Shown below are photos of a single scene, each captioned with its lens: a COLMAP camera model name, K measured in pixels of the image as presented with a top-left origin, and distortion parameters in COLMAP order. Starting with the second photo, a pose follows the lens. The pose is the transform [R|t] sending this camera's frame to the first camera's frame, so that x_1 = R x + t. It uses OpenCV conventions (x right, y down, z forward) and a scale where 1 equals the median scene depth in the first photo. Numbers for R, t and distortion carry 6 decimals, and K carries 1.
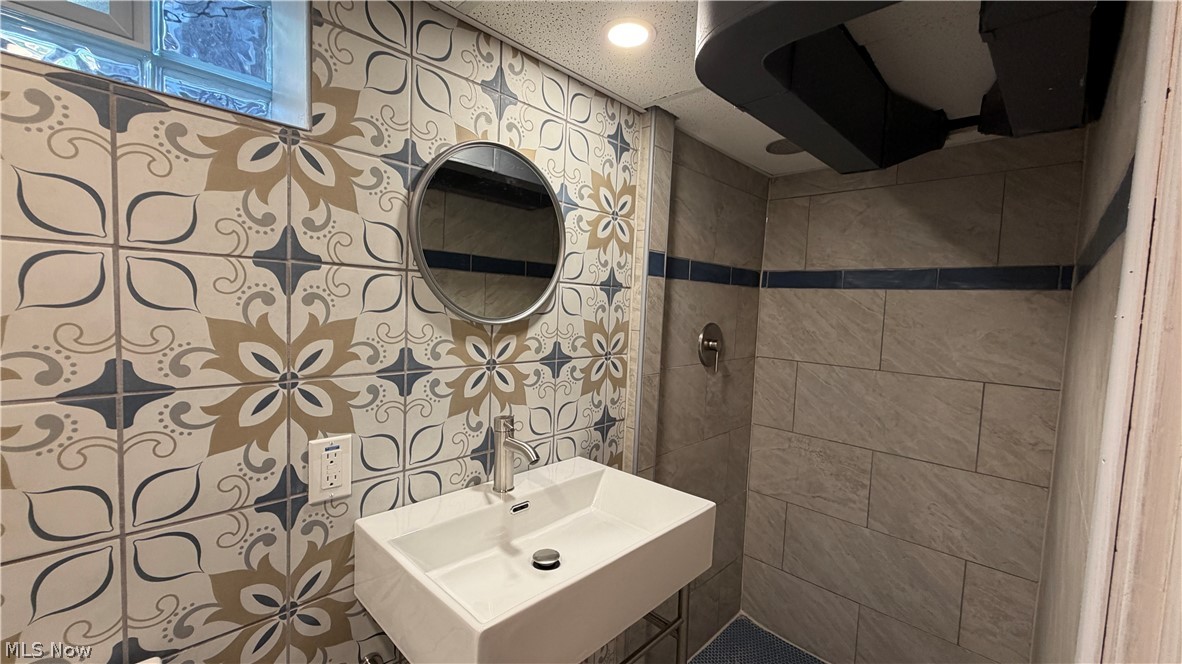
lens RADIAL K [[469.9, 0, 590.5], [0, 469.9, 333.3], [0, 0, 1]] dist [0.000648, -0.000248]
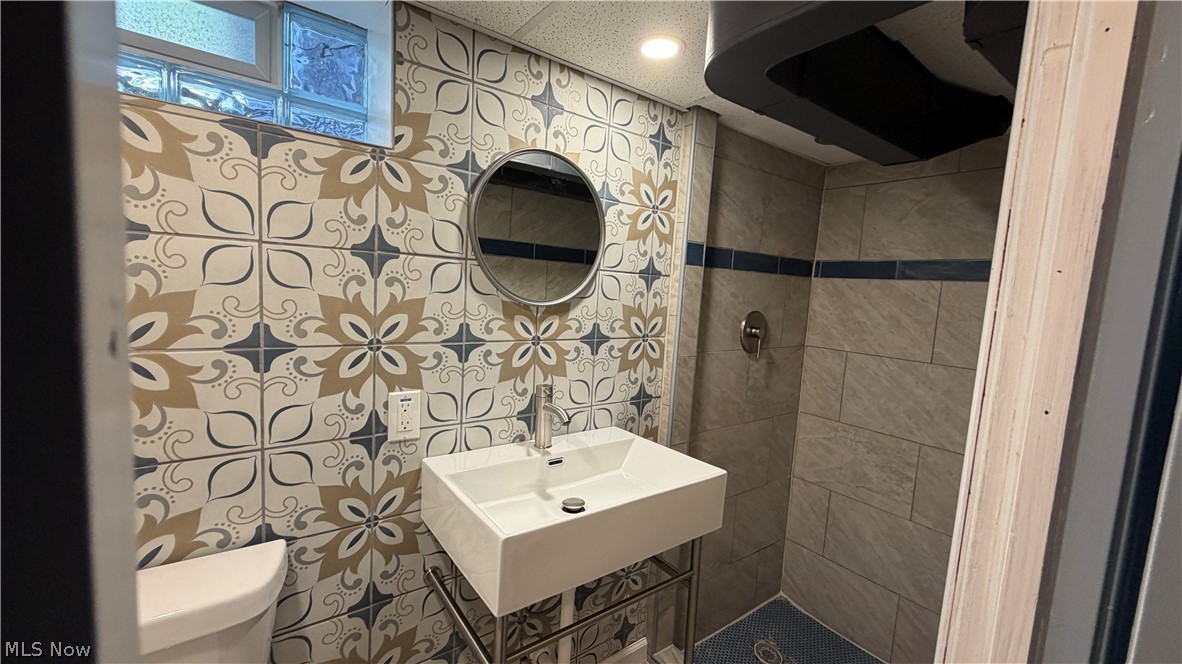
lens RADIAL K [[469.9, 0, 591.1], [0, 469.9, 333.1], [0, 0, 1]] dist [0.000648, -0.000248]
pose [[0.986961, 0.031985, -0.157752, 0.120666], [-0.027670, 0.999183, 0.029471, 0.011713], [0.158565, -0.024722, 0.987039, -0.146870]]
